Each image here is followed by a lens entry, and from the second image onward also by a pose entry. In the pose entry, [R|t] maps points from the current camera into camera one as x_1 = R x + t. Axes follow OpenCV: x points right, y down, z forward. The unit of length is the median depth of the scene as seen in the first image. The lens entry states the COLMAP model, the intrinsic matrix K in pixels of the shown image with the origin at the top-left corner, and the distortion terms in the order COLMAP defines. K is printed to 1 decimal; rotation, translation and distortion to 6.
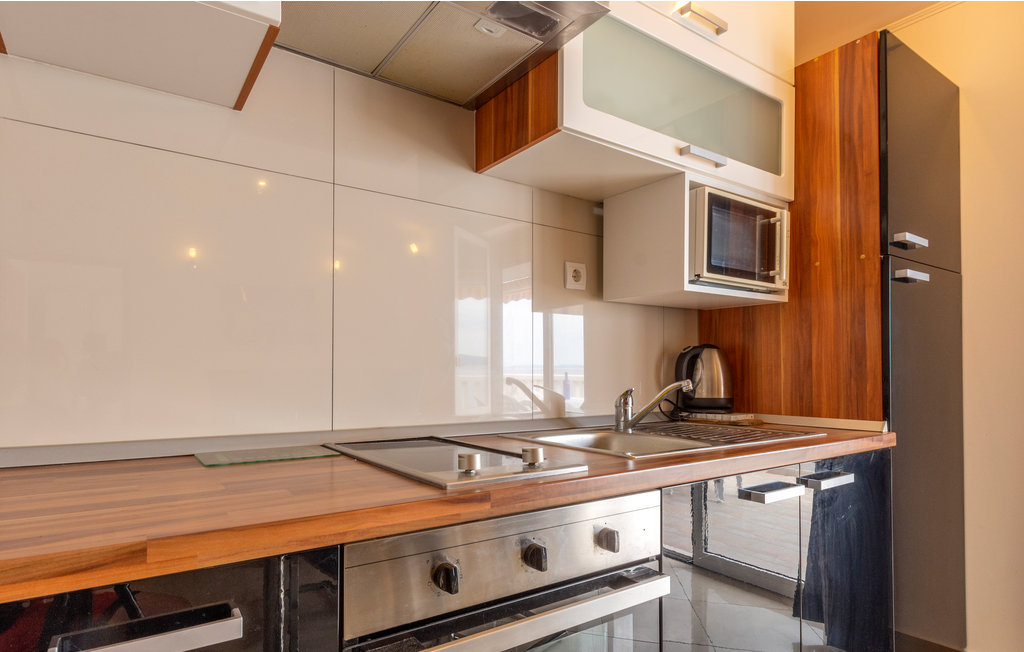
lens RADIAL K [[534.2, 0, 453.4], [0, 534.2, 367.7], [0, 0, 1]] dist [0.000783, 0.000254]
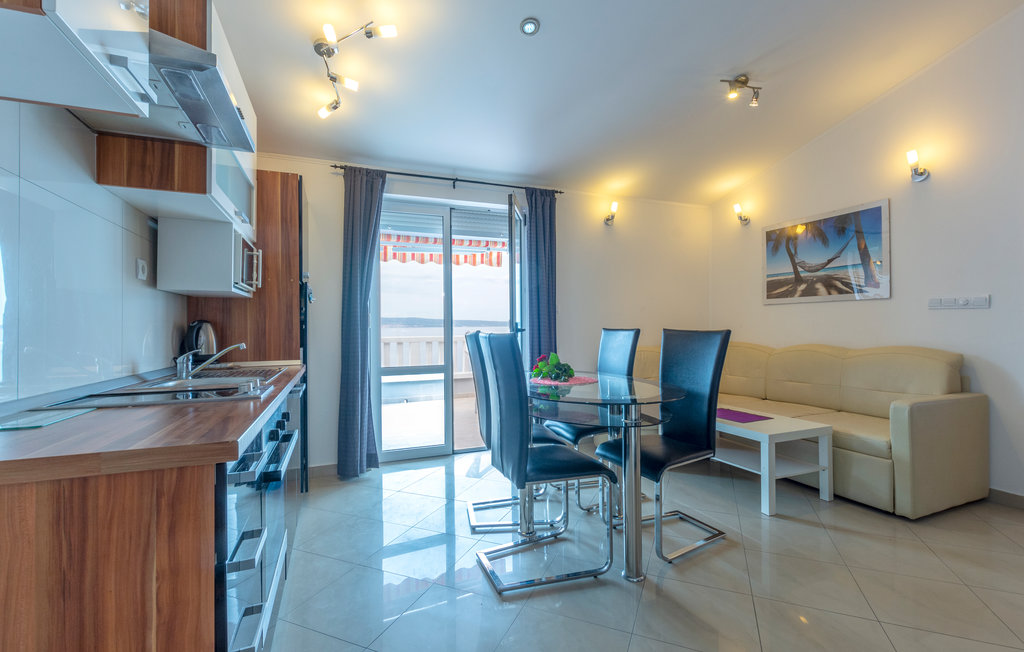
lens RADIAL K [[435.7, 0, 513.6], [0, 435.7, 328.3], [0, 0, 1]] dist [0.000997, 0.000088]
pose [[0.174680, 0.000559, 0.984625, -0.699467], [-0.001269, 0.999999, -0.000343, -0.022781], [-0.984624, -0.001190, 0.174681, -0.126397]]
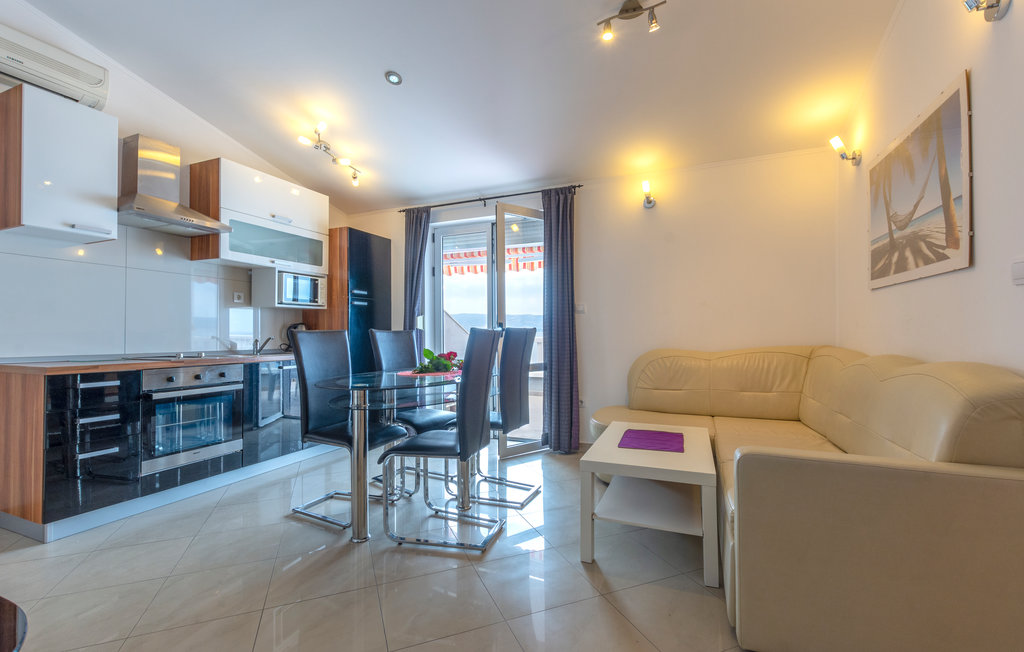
lens RADIAL K [[435.7, 0, 513.6], [0, 435.7, 328.3], [0, 0, 1]] dist [0.000997, 0.000088]
pose [[0.816809, 0.007779, 0.576856, 0.095556], [-0.006052, 0.999970, -0.004914, -0.013851], [-0.576877, 0.000523, 0.816831, -1.590779]]
